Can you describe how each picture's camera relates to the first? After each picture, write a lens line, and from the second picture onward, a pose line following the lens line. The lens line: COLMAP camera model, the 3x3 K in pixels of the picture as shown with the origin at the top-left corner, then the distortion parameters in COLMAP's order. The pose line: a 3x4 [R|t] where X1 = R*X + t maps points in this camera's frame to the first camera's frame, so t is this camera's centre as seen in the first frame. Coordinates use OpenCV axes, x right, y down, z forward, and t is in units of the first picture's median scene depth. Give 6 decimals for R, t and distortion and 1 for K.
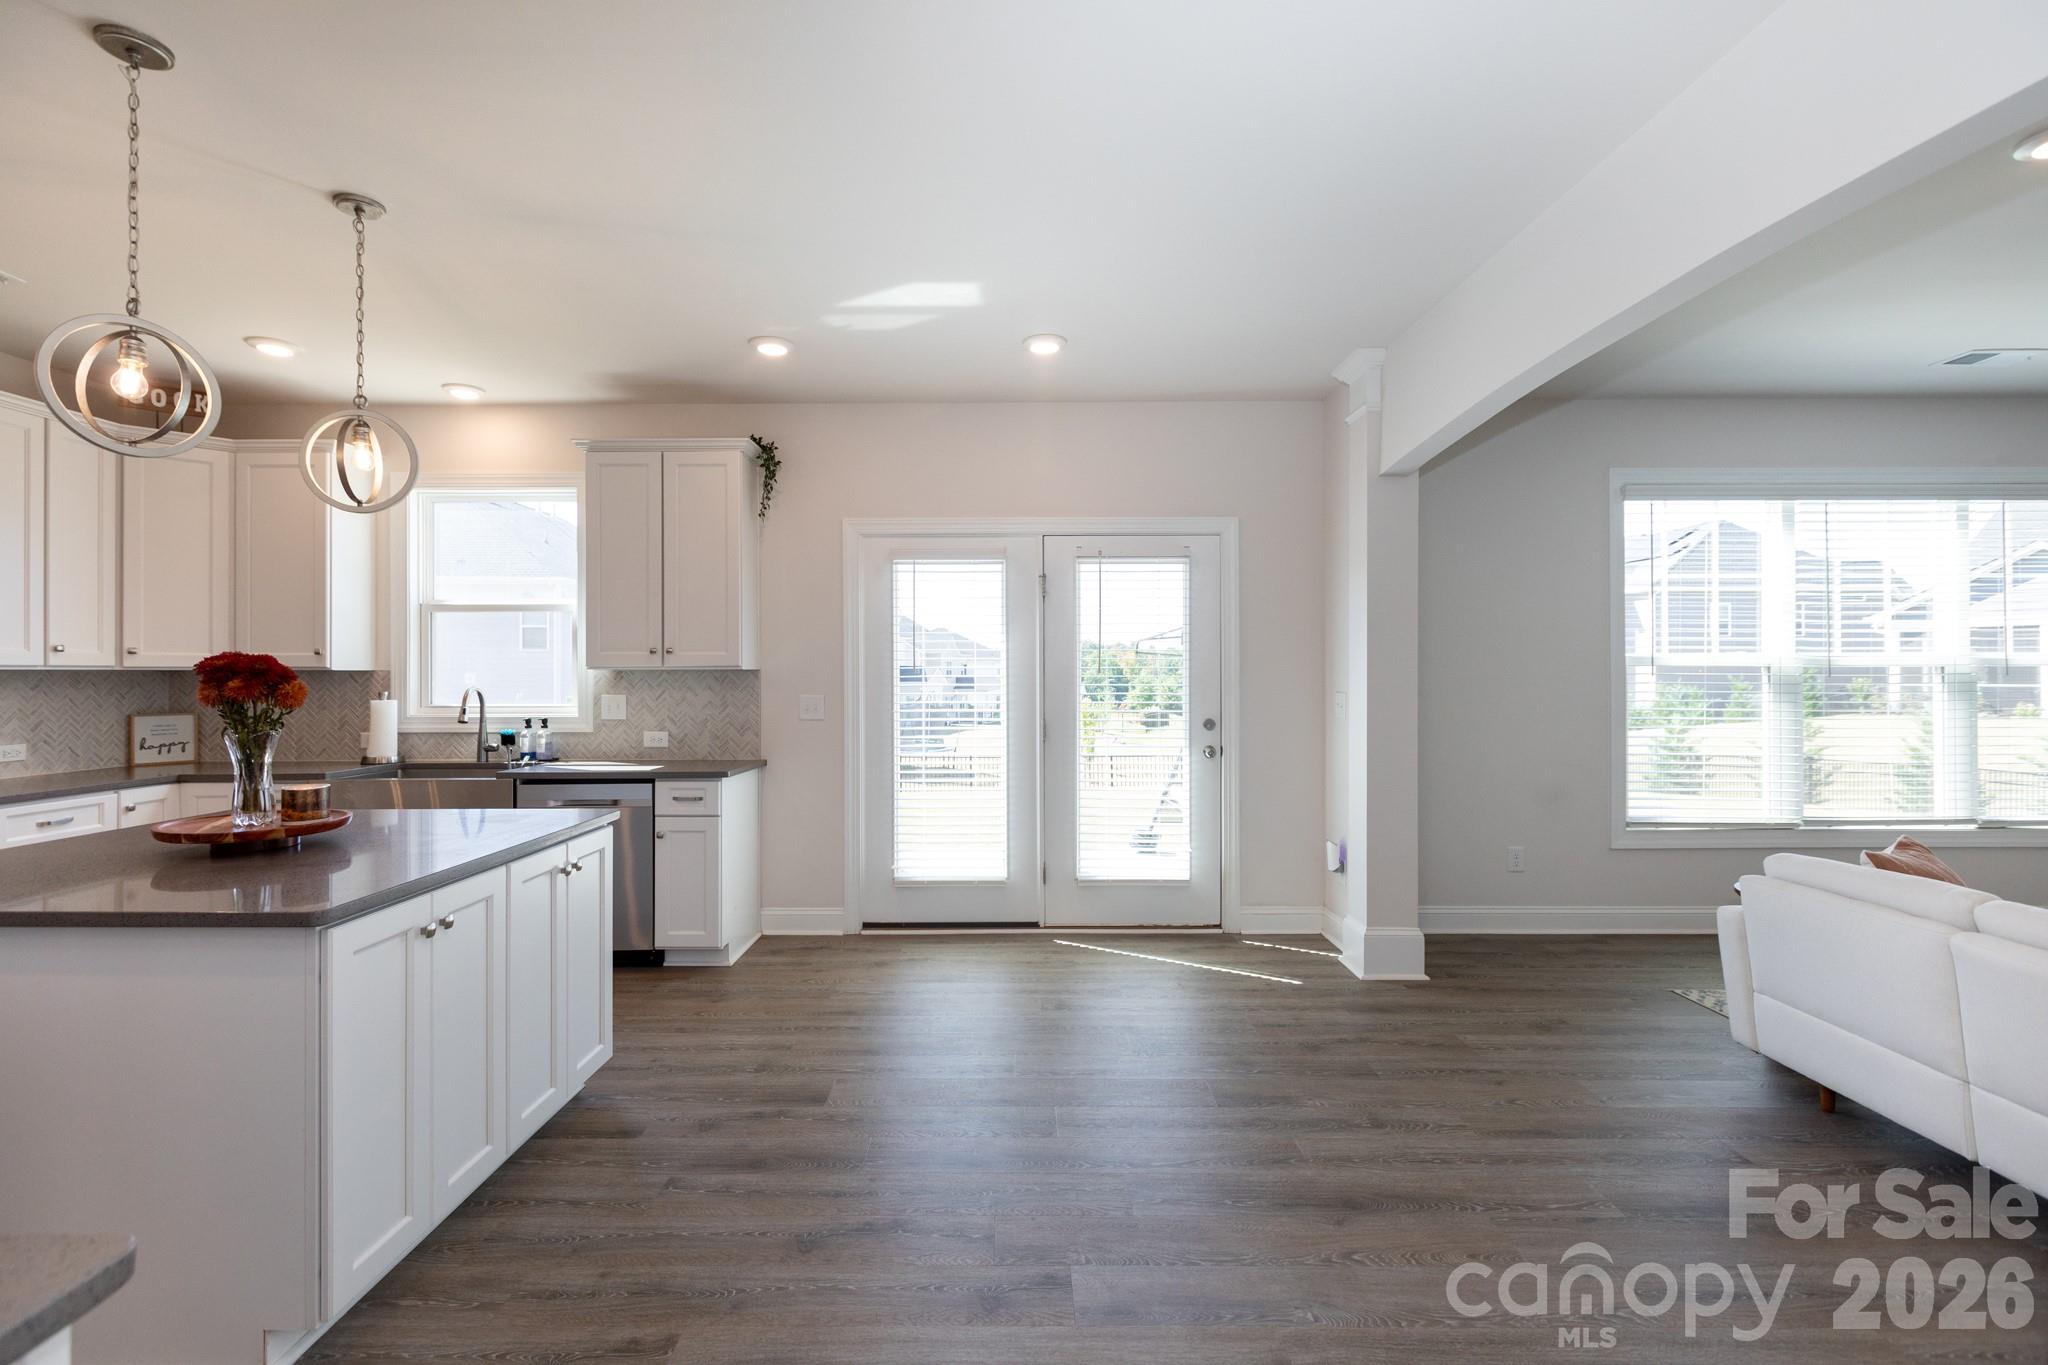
lens RADIAL K [[910.4, 0, 1010.3], [0, 910.4, 671.0], [0, 0, 1]] dist [0.001393, -0.000173]
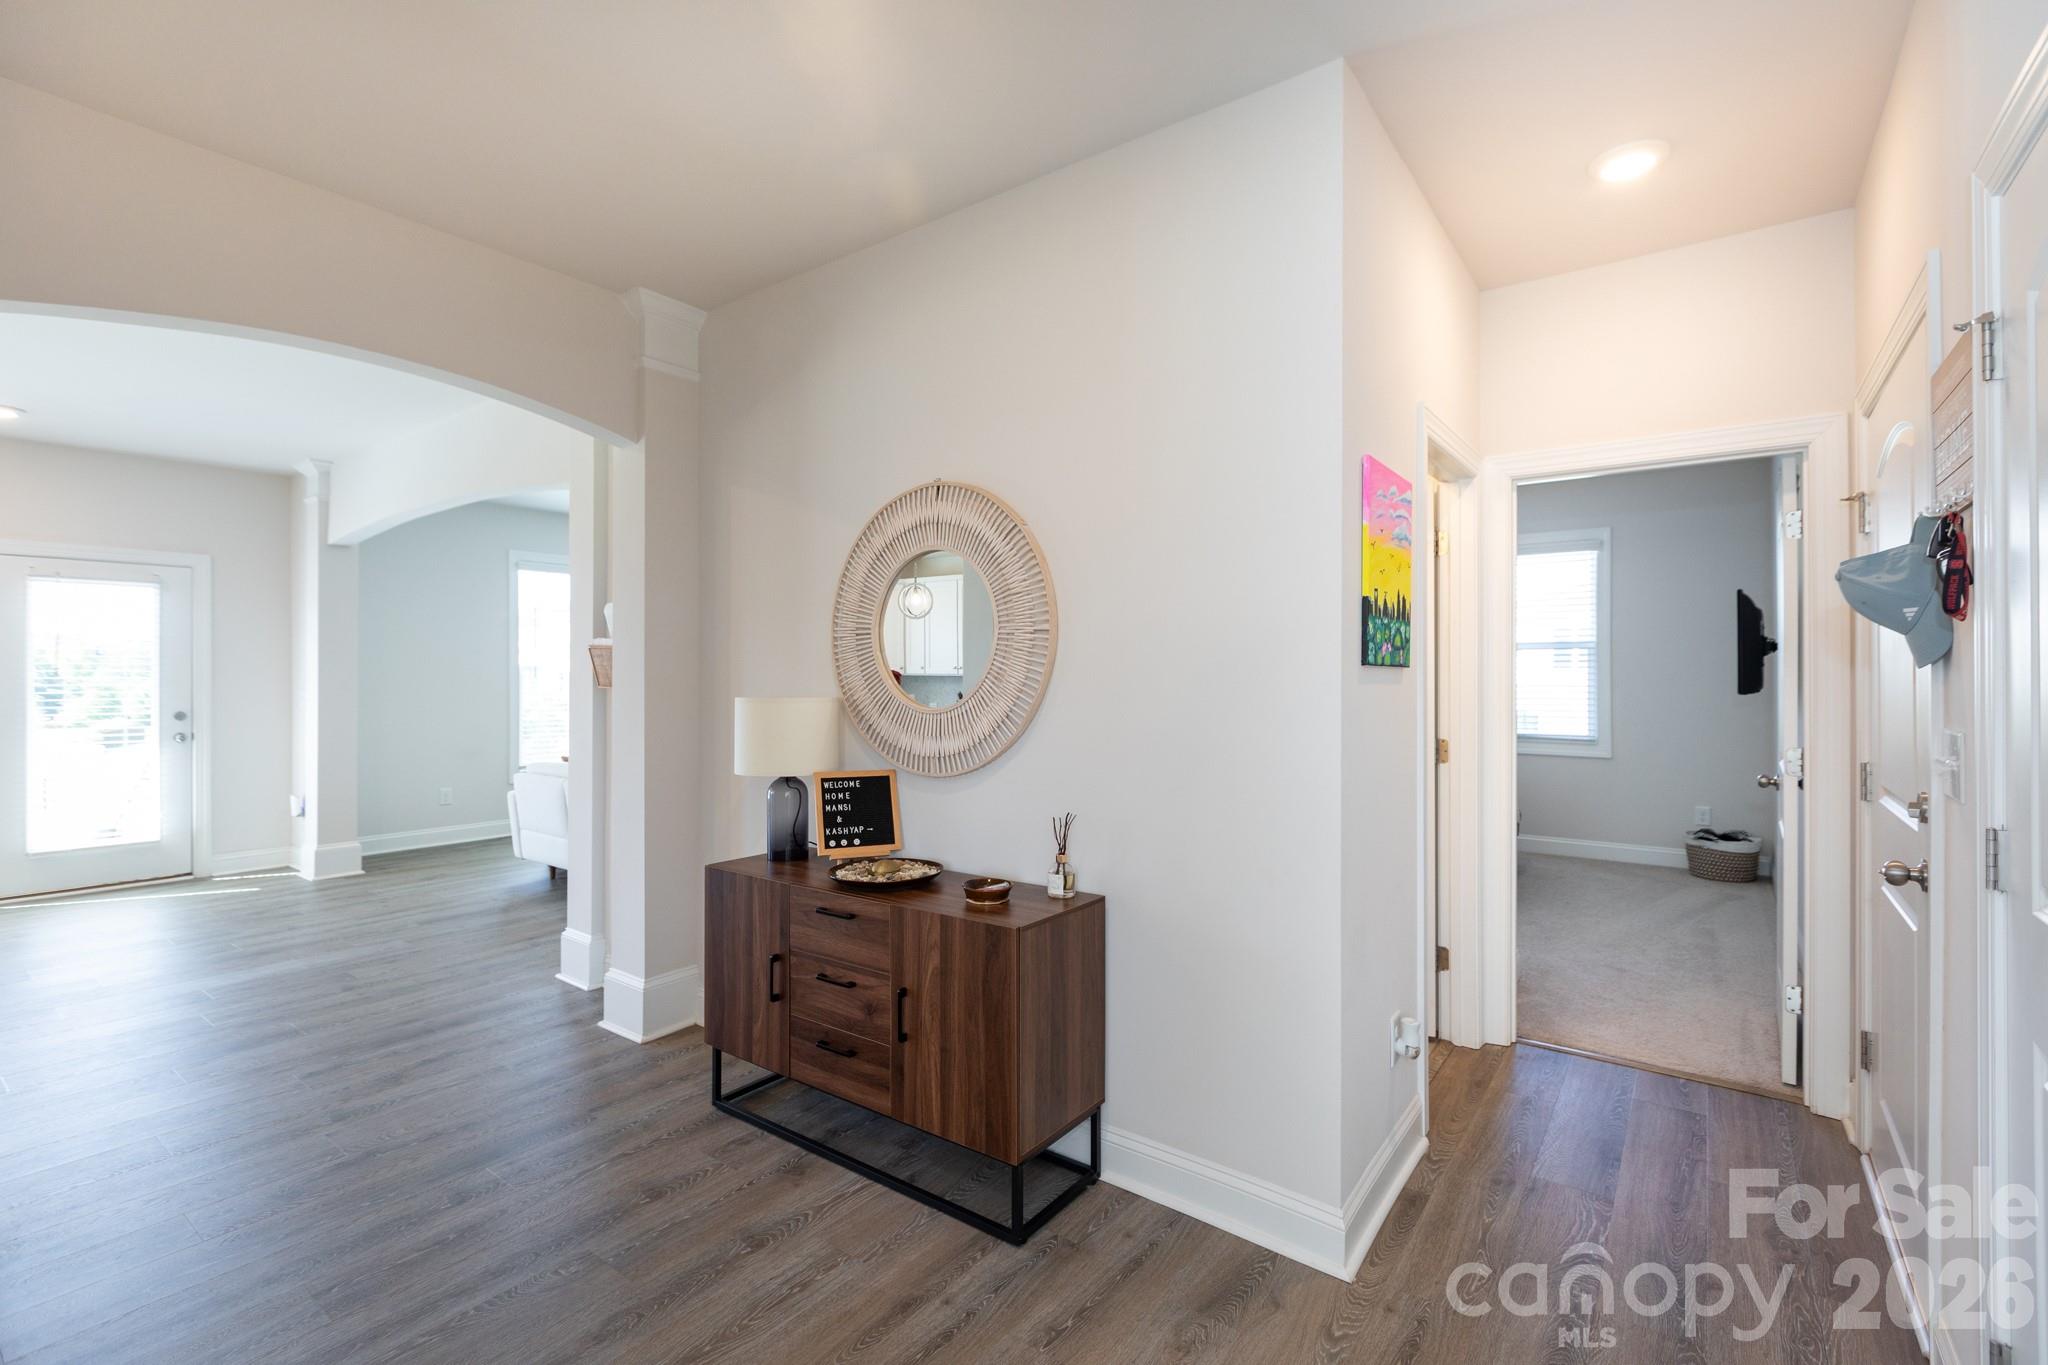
lens RADIAL K [[914.3, 0, 1011.4], [0, 914.3, 672.3], [0, 0, 1]] dist [-0.000104, 0.000242]
pose [[0.598270, 0.003667, 0.801286, -0.114442], [-0.003422, 0.999992, -0.002021, -0.004562], [-0.801288, -0.001533, 0.598277, -0.717011]]
